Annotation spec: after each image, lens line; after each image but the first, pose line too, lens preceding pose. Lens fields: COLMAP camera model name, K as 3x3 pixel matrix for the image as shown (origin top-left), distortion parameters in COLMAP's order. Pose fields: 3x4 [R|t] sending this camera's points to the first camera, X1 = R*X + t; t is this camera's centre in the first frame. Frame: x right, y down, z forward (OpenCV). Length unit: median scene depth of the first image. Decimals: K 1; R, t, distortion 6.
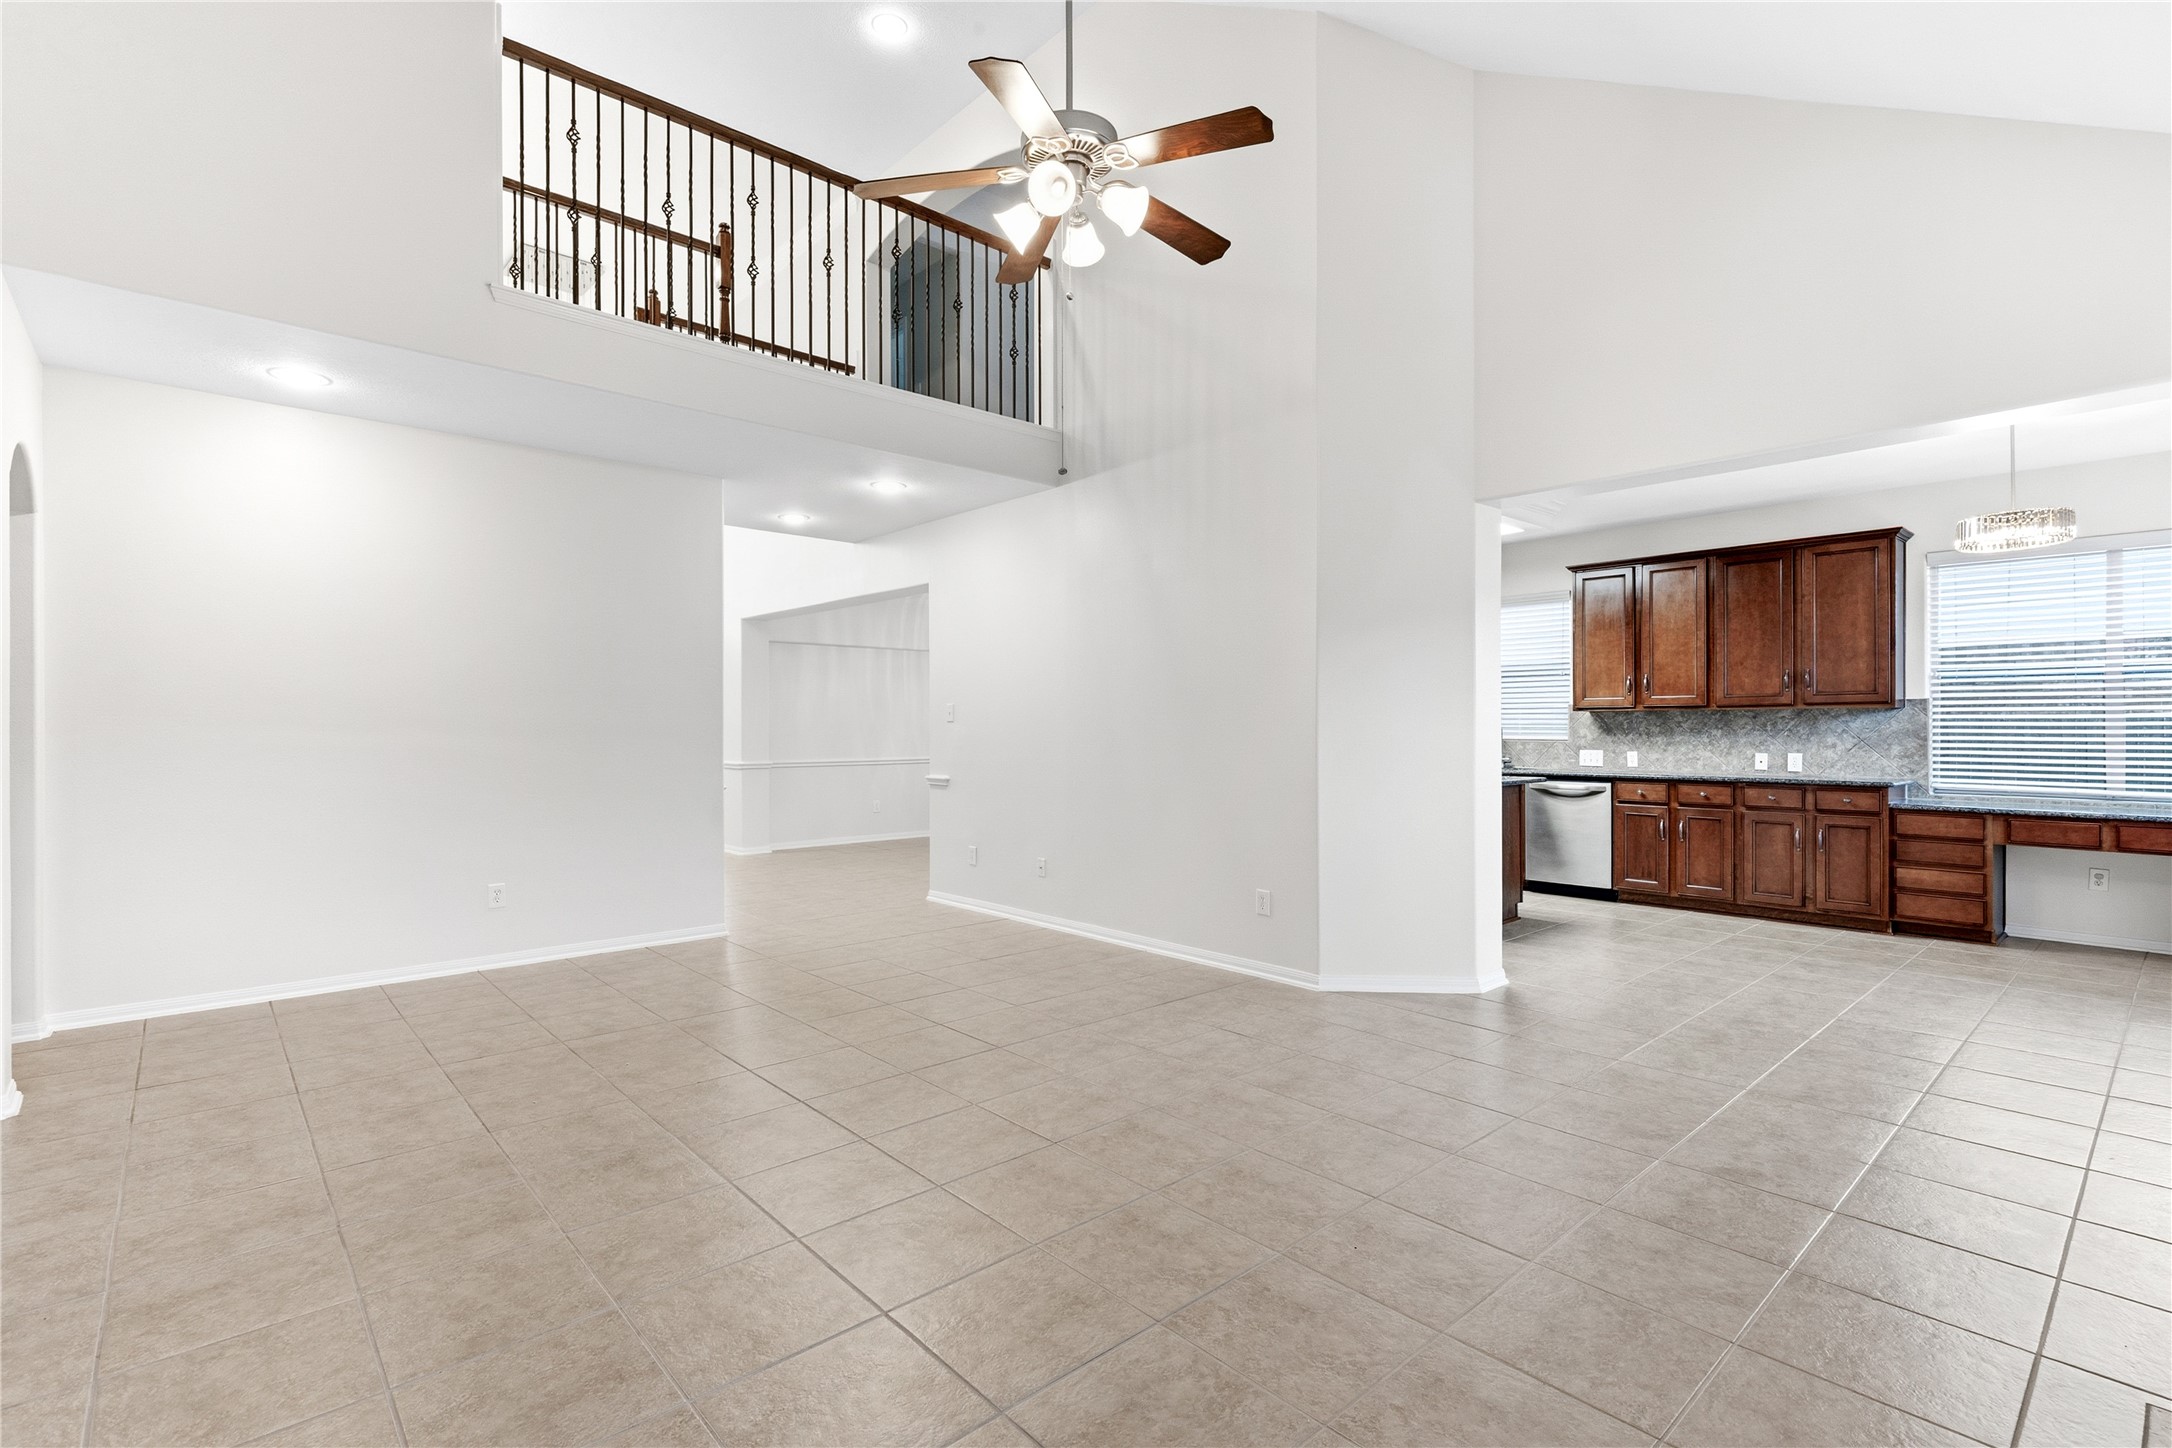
lens RADIAL K [[994.1, 0, 1074.0], [0, 994.1, 726.6], [0, 0, 1]] dist [0.000809, -0.000123]
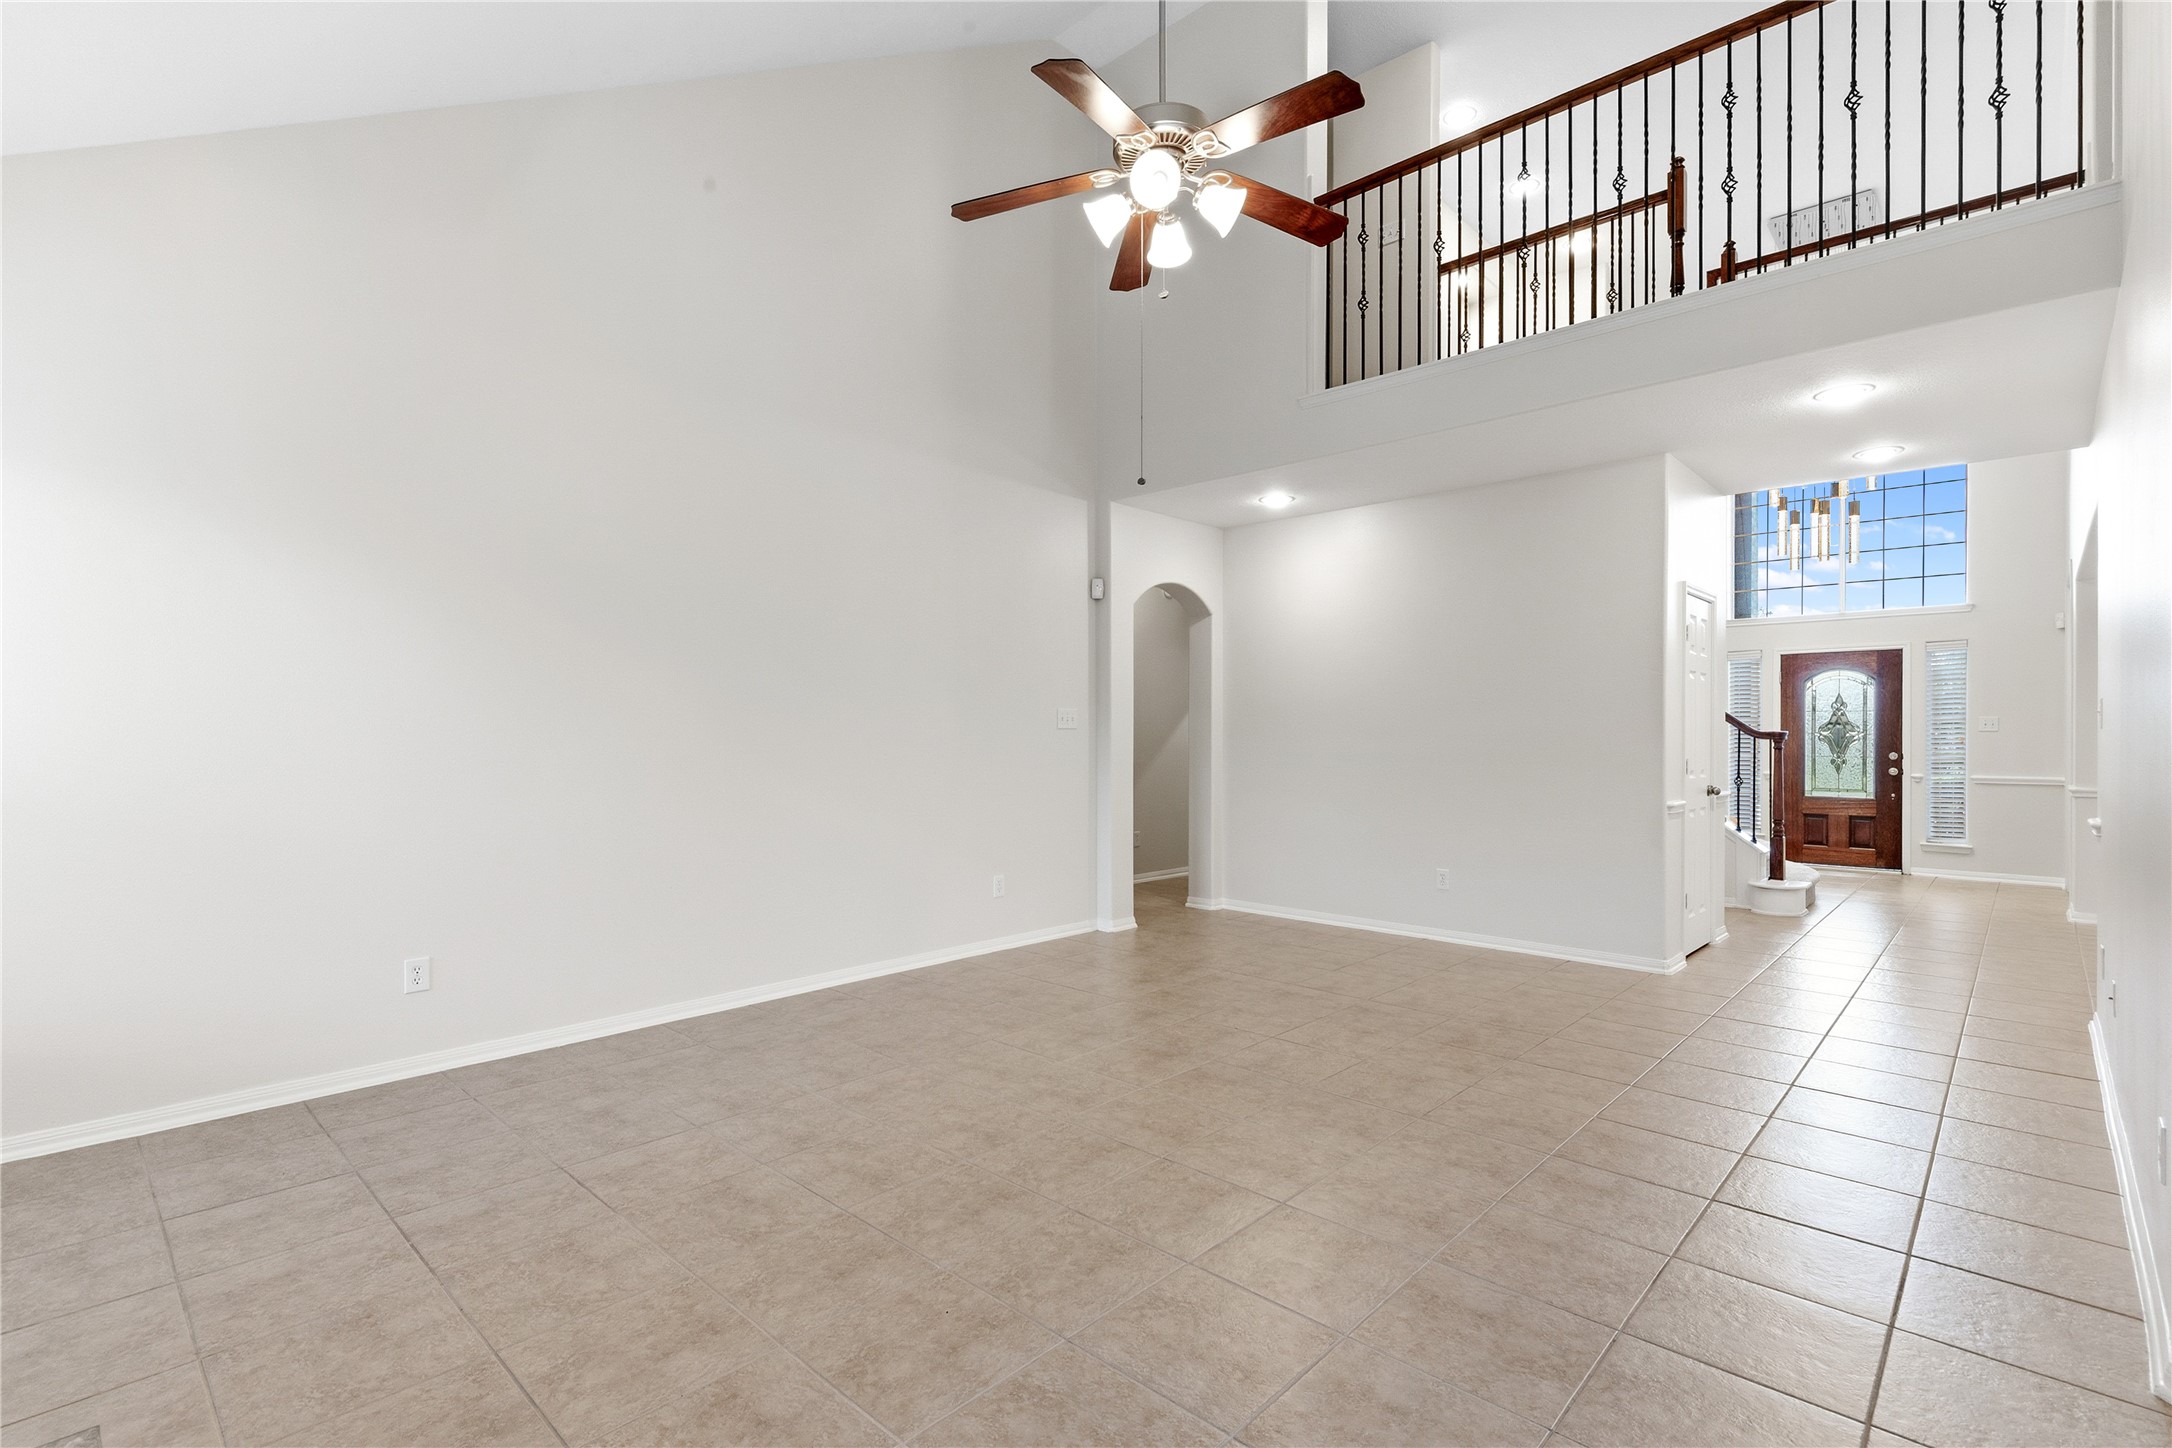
lens RADIAL K [[997.5, 0, 1092.3], [0, 997.5, 722.9], [0, 0, 1]] dist [0.010039, -0.000714]
pose [[0.094631, -0.009078, -0.995471, 0.692738], [-0.003926, 0.999947, -0.009492, -0.001122], [0.995505, 0.004807, 0.094591, 0.600659]]
